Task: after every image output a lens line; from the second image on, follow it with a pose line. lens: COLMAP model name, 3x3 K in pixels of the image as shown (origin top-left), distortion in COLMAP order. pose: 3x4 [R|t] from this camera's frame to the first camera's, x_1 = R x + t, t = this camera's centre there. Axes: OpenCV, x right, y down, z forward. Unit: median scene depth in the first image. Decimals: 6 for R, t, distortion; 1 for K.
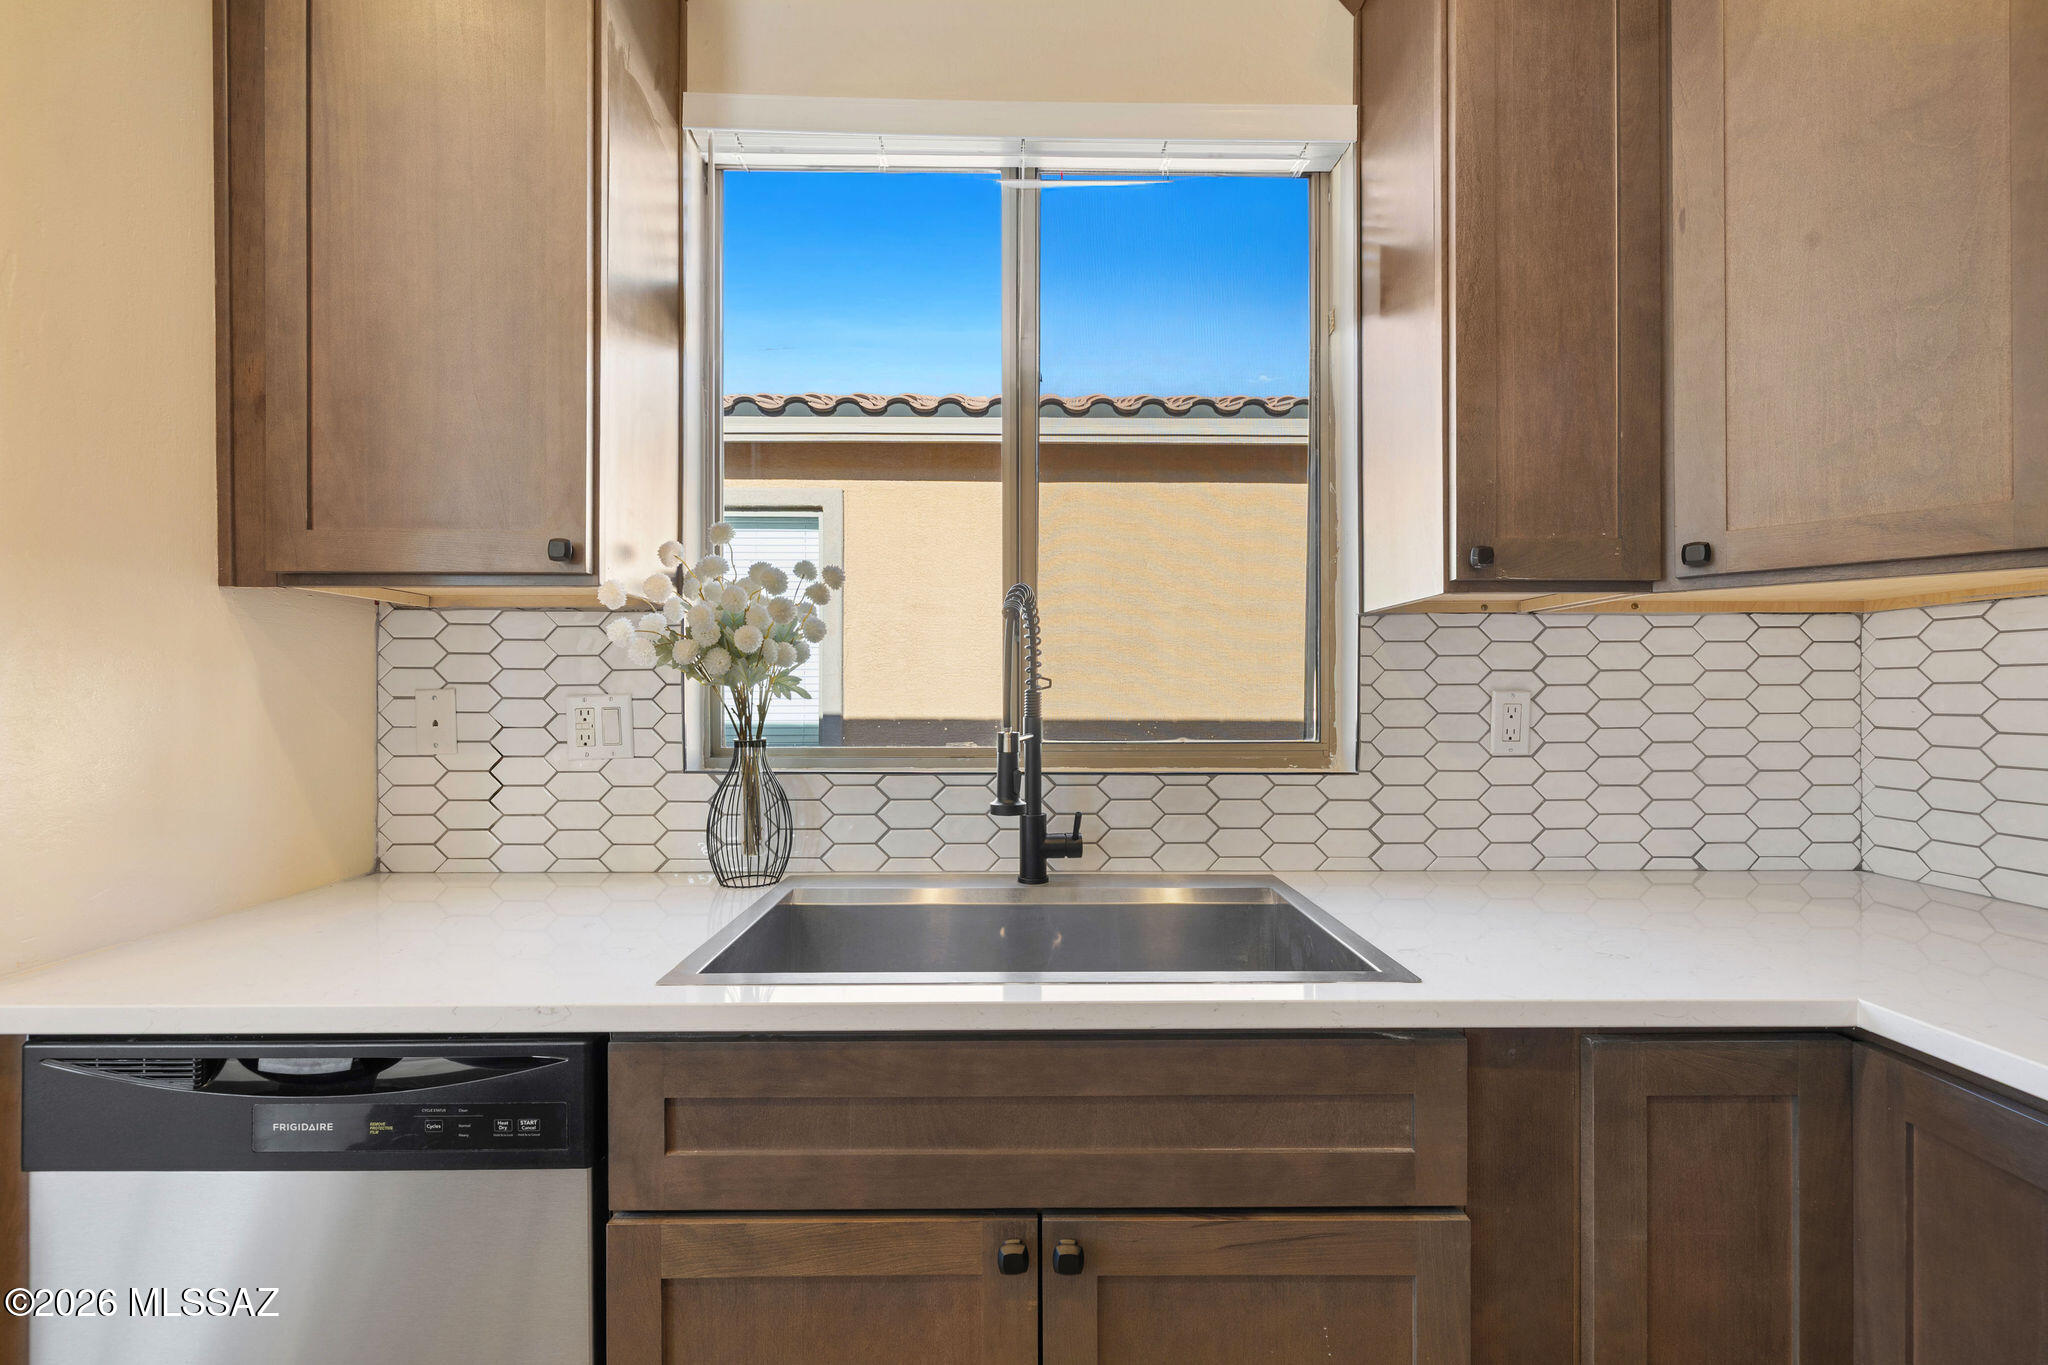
lens RADIAL K [[868.2, 0, 1024.0], [0, 868.2, 682.5], [0, 0, 1]] dist [0.002608, 0.001070]
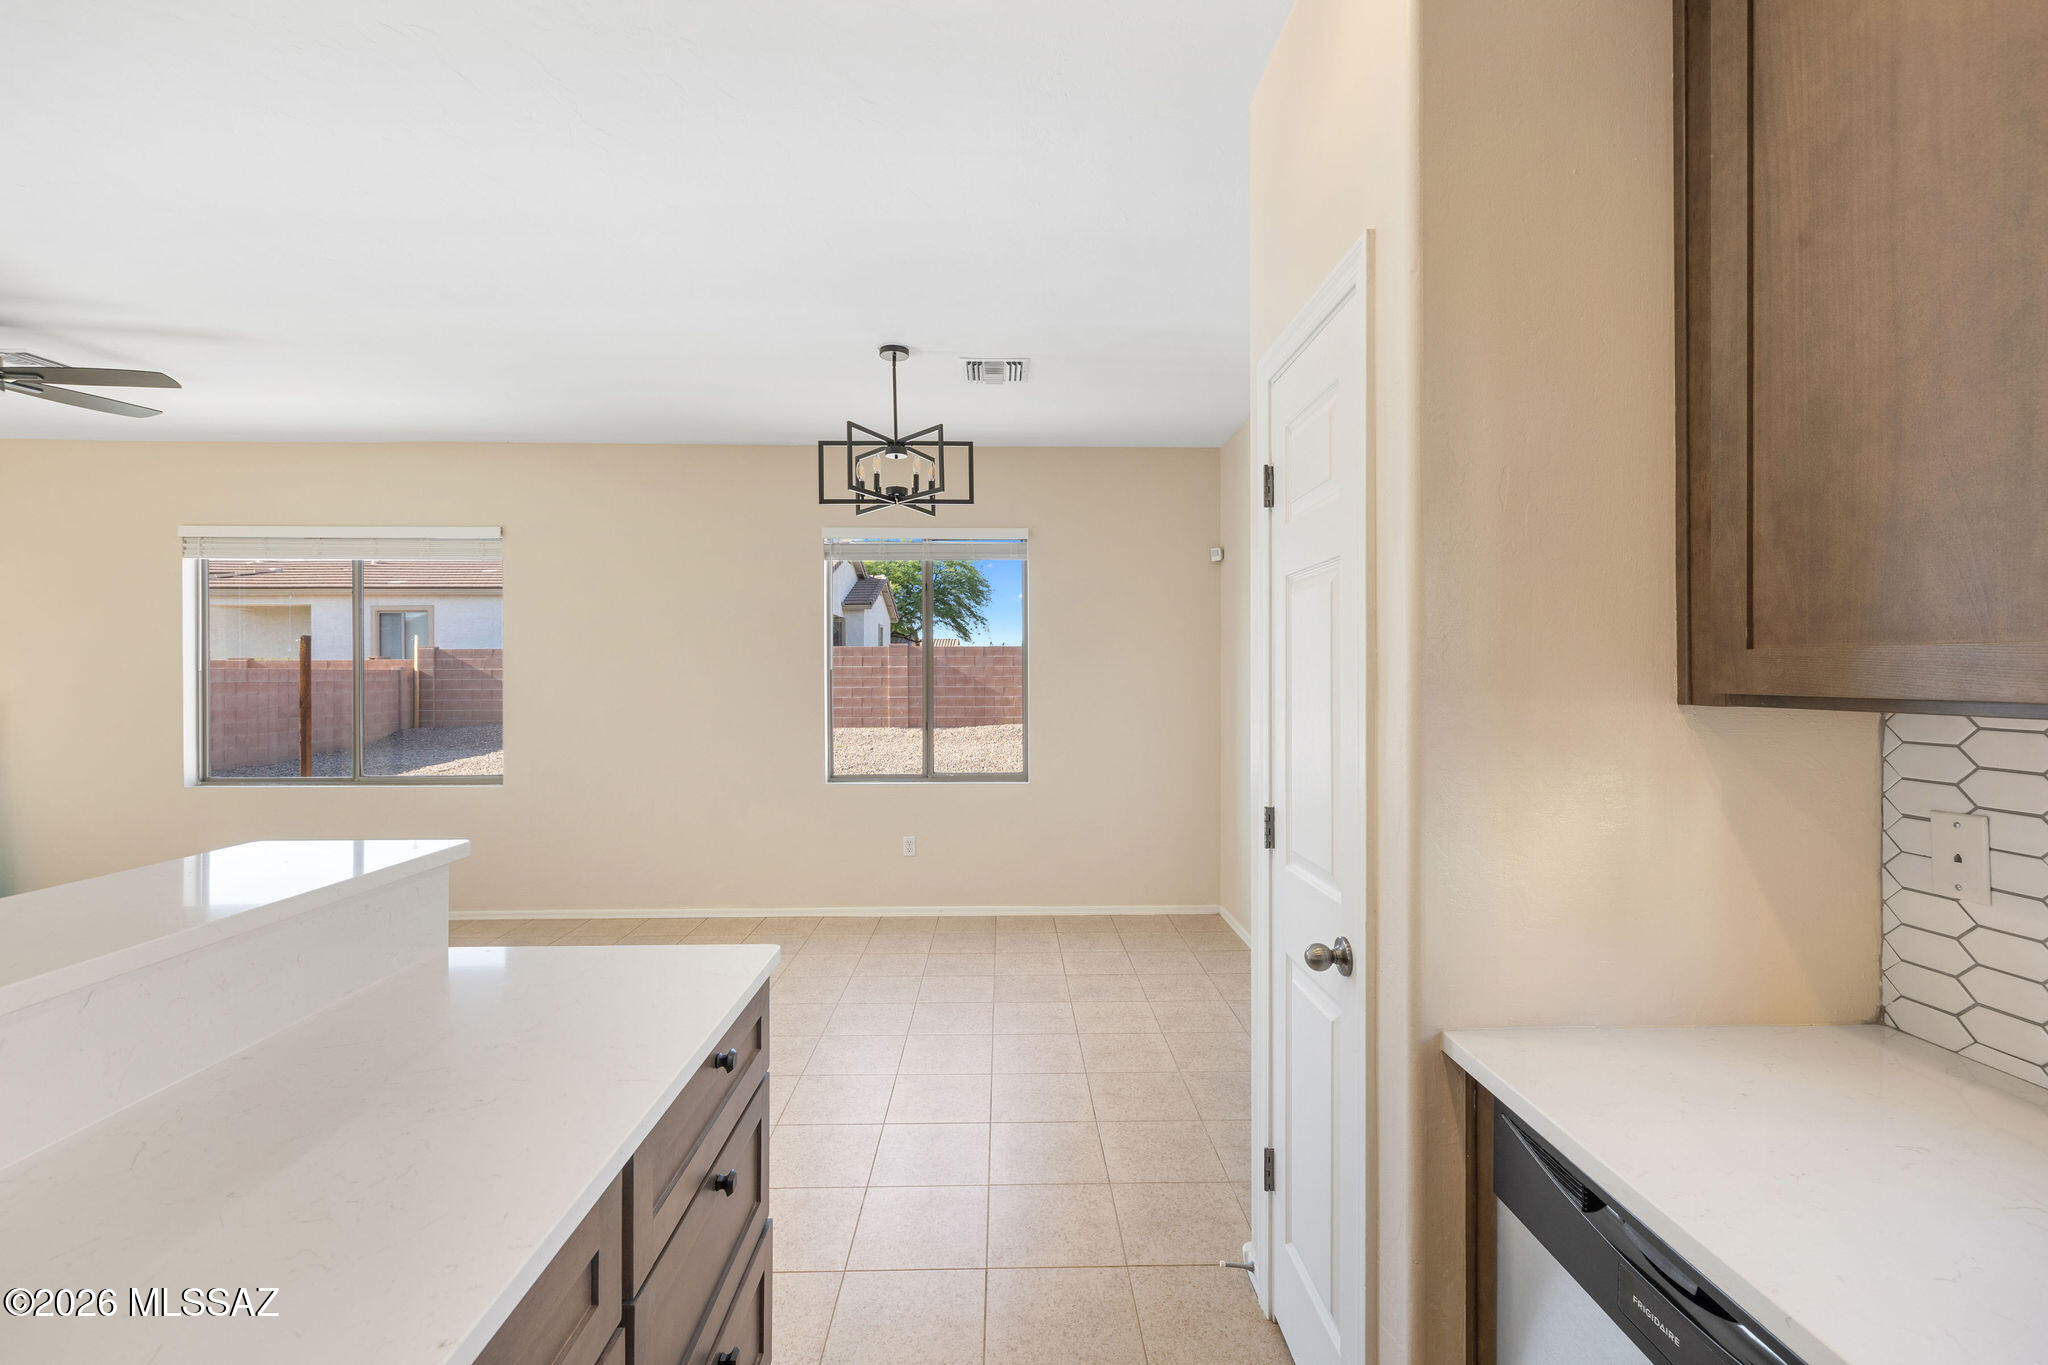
lens RADIAL K [[868.2, 0, 1024.0], [0, 868.2, 682.5], [0, 0, 1]] dist [0.002608, 0.001070]
pose [[0.026781, 0.006272, -0.999622, 0.084102], [0.009550, 0.999933, 0.006529, -0.150665], [0.999596, -0.009721, 0.026719, 0.197637]]
